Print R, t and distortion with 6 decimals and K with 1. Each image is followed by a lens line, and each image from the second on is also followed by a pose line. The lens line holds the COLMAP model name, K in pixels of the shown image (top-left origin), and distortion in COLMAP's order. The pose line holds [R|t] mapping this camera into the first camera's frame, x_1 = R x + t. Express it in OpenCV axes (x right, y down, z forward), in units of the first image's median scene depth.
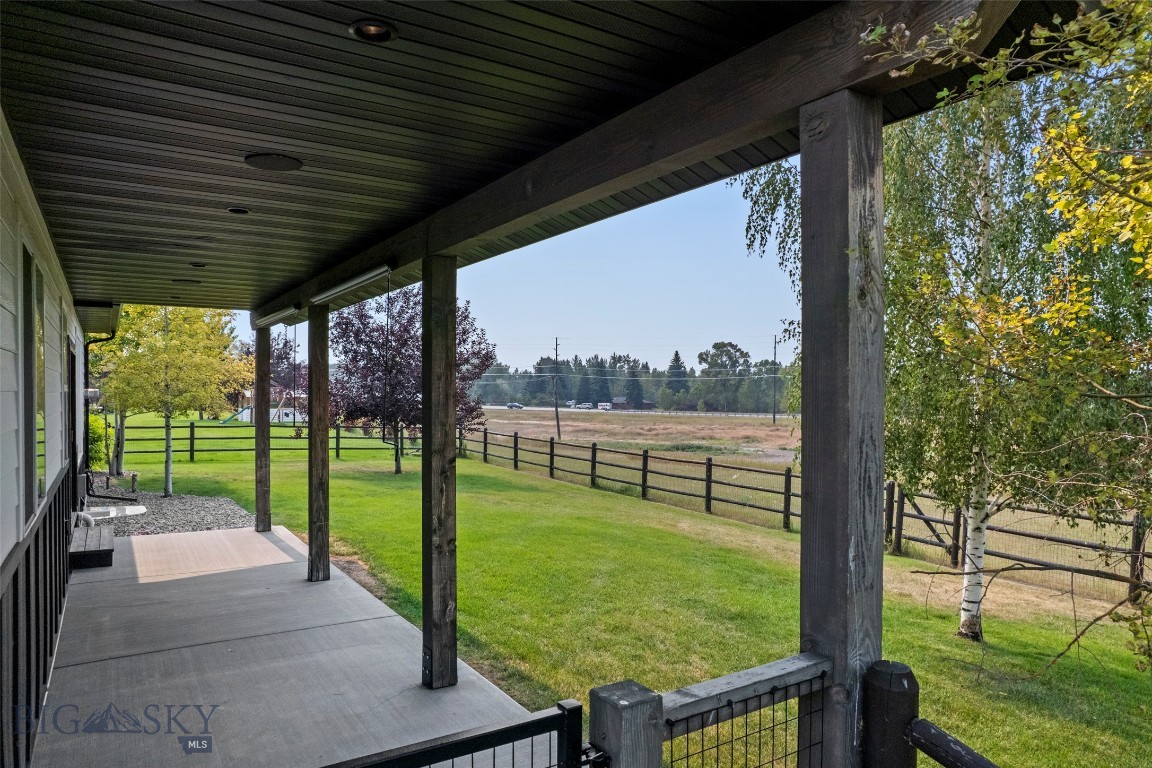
lens RADIAL K [[755.0, 0, 584.0], [0, 755.0, 364.4], [0, 0, 1]] dist [-0.082481, 0.078777]
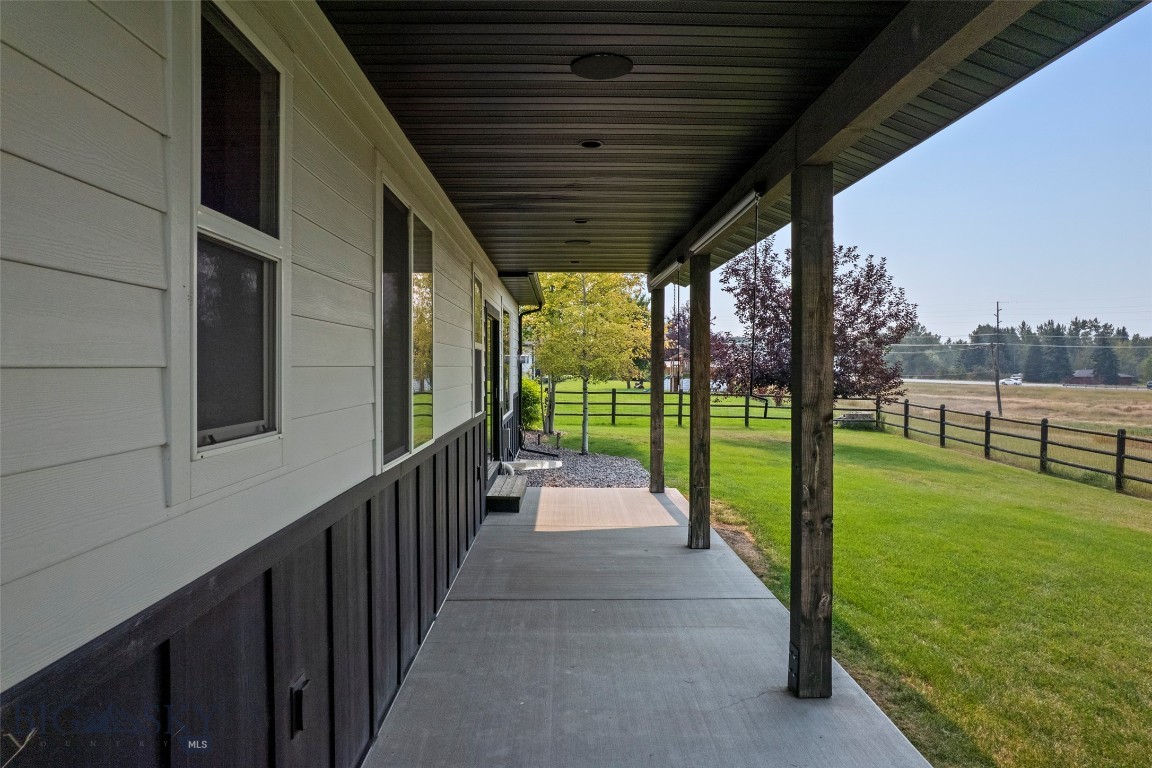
lens RADIAL K [[755.0, 0, 584.0], [0, 755.0, 364.4], [0, 0, 1]] dist [-0.082481, 0.078777]
pose [[0.853524, -0.001441, -0.521052, 0.009452], [0.018973, 0.999419, 0.028315, 0.023709], [0.520709, -0.034053, 0.853055, 0.102632]]
